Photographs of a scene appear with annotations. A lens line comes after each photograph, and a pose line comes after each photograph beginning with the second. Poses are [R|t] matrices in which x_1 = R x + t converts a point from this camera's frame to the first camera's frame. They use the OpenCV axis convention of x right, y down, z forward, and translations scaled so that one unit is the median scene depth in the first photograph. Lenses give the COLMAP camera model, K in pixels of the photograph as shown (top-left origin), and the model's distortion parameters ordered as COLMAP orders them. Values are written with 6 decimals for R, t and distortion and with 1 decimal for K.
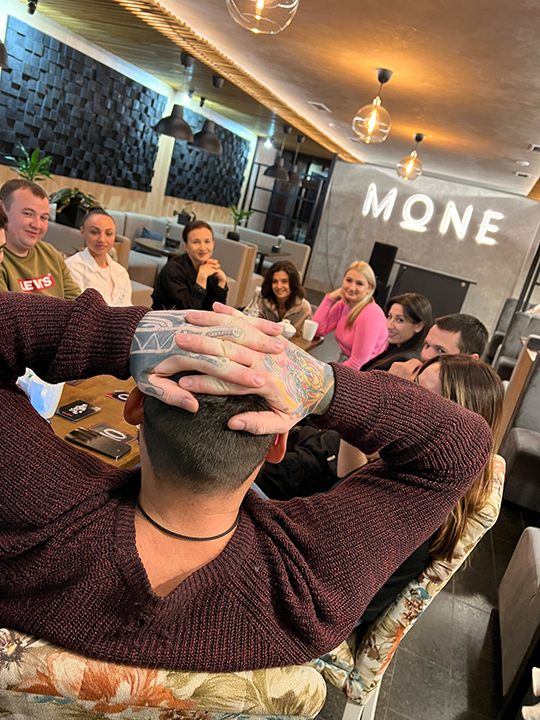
lens RADIAL K [[531.9, 0, 270.0], [0, 531.9, 360.0], [0, 0, 1]] dist [0.003617, -0.004459]
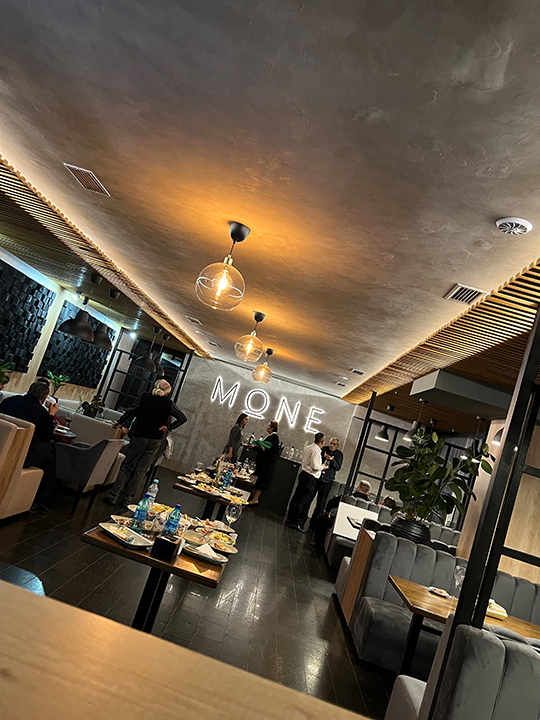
lens RADIAL K [[531.9, 0, 270.0], [0, 531.9, 360.0], [0, 0, 1]] dist [0.003617, -0.004459]
pose [[0.937642, 0.093537, 0.334780, -0.107388], [0.013446, 0.952634, -0.303823, -0.011764], [-0.347341, 0.289378, 0.891972, -0.093654]]
